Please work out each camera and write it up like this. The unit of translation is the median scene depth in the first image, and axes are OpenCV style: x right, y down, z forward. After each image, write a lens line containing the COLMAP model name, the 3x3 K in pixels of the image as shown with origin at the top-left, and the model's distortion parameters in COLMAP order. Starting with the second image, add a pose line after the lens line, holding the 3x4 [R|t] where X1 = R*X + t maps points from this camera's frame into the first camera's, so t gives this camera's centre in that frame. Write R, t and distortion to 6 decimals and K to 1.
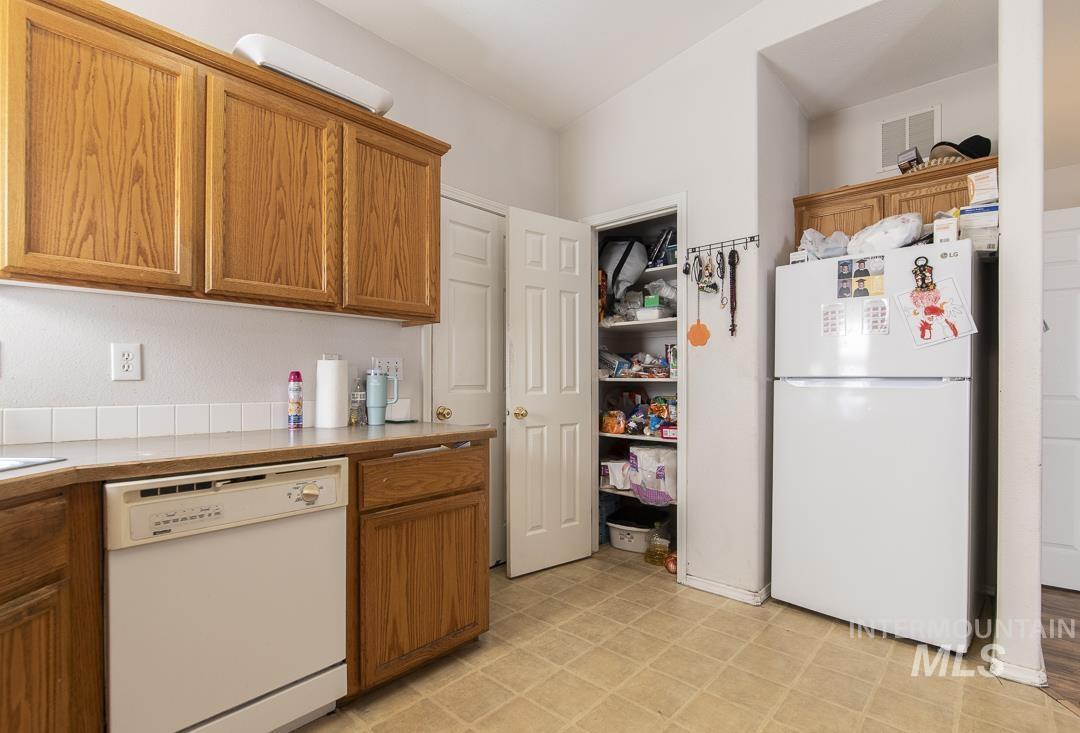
lens RADIAL K [[519.1, 0, 540.0], [0, 519.1, 366.5], [0, 0, 1]] dist [0.001120, -0.000025]
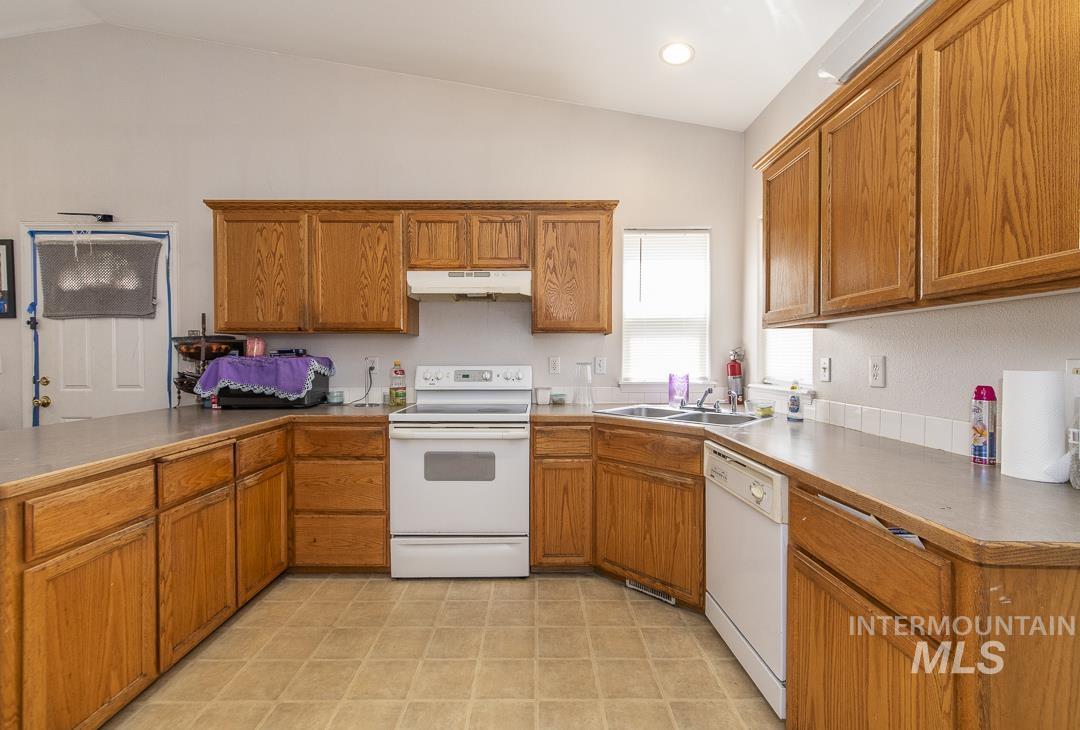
lens RADIAL K [[452.7, 0, 540.0], [0, 452.7, 365.0], [0, 0, 1]] dist [-0.022442, -0.000102]
pose [[-0.724734, 0.005481, -0.689007, 0.457062], [0.013111, 0.999897, -0.005836, -0.026948], [0.688904, -0.013263, -0.724731, 1.123967]]
